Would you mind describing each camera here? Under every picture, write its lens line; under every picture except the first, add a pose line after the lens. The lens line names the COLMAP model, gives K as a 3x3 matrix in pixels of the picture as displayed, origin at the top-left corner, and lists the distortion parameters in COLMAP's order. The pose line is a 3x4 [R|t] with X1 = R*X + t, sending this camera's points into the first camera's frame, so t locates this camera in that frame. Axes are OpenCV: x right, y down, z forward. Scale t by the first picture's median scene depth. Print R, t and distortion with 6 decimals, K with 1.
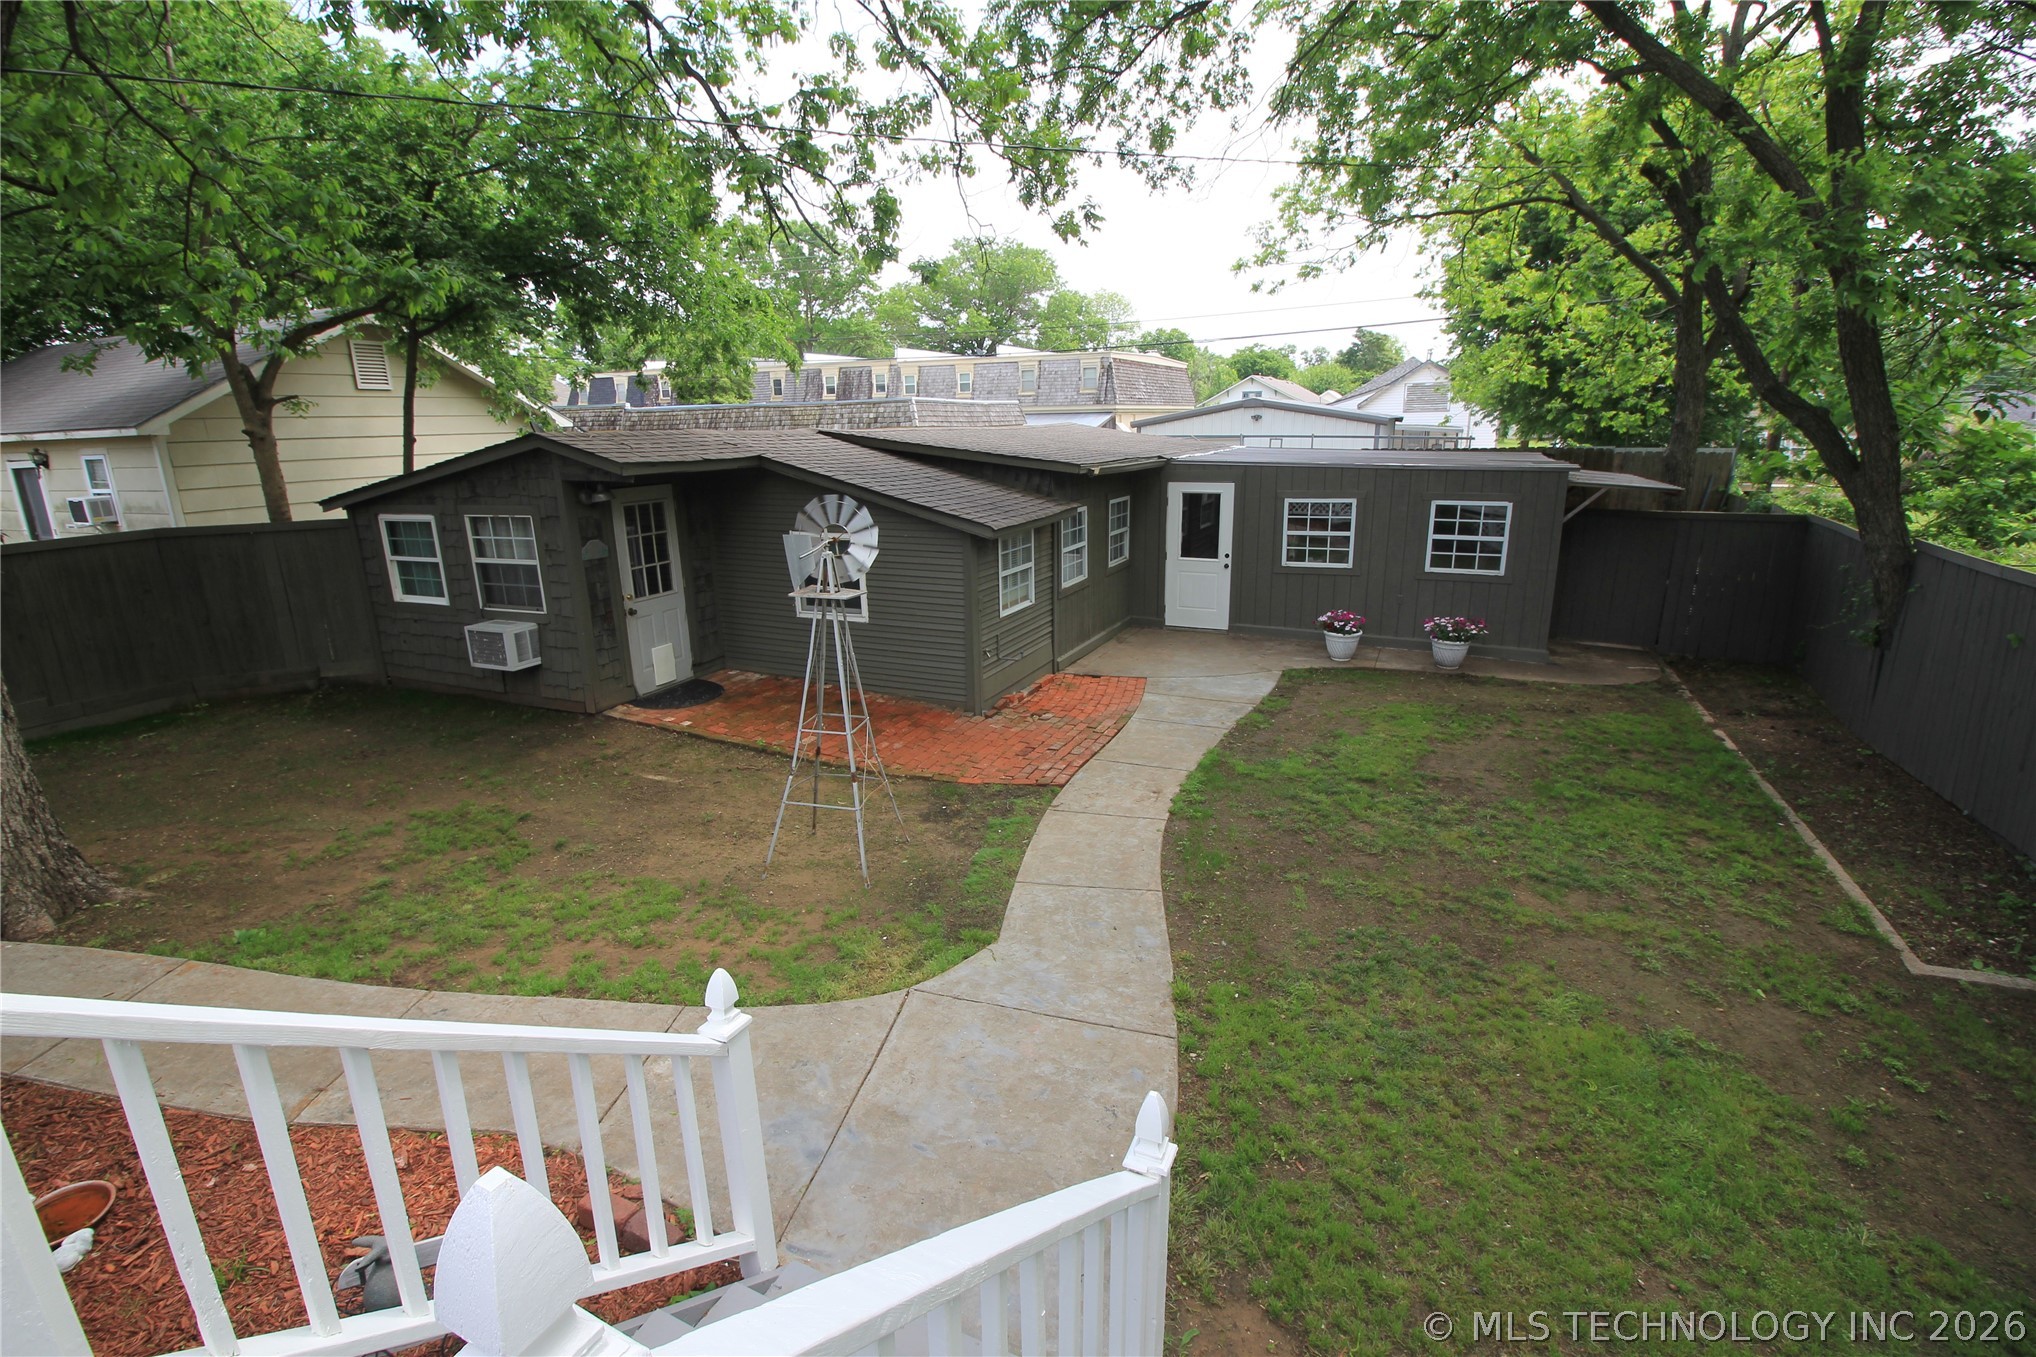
lens RADIAL K [[955.2, 0, 1015.6], [0, 955.2, 679.7], [0, 0, 1]] dist [-0.012161, -0.004256]
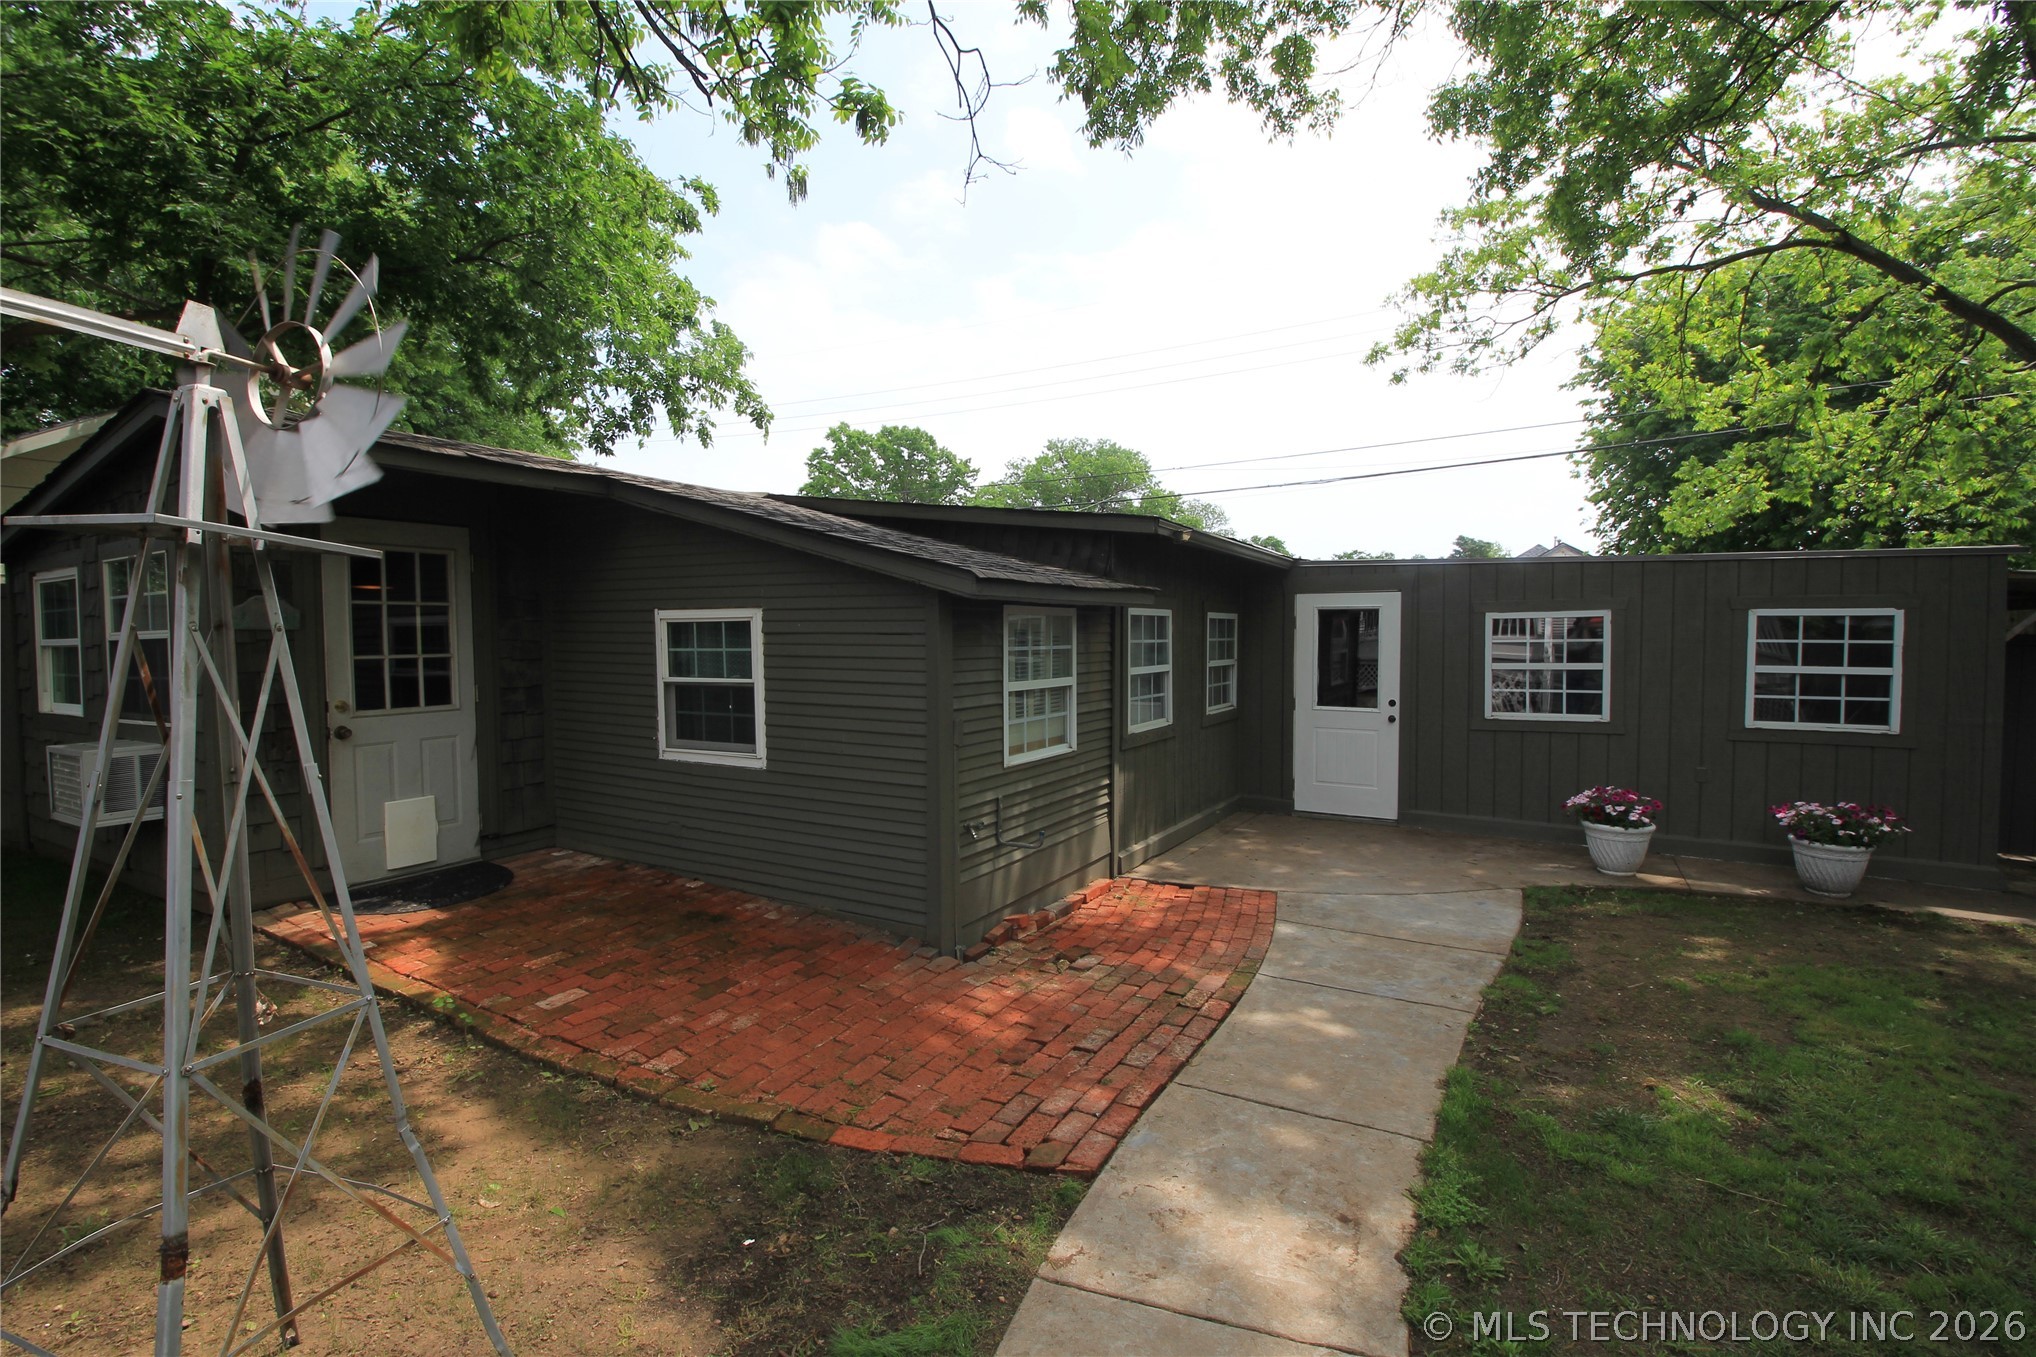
lens RADIAL K [[955.2, 0, 1025.9], [0, 955.2, 686.5], [0, 0, 1]] dist [-0.012161, -0.004256]
pose [[0.996027, 0.023026, -0.086021, 0.036464], [-0.040075, 0.978547, -0.202088, -0.001234], [0.079523, 0.204732, 0.975582, 0.418660]]
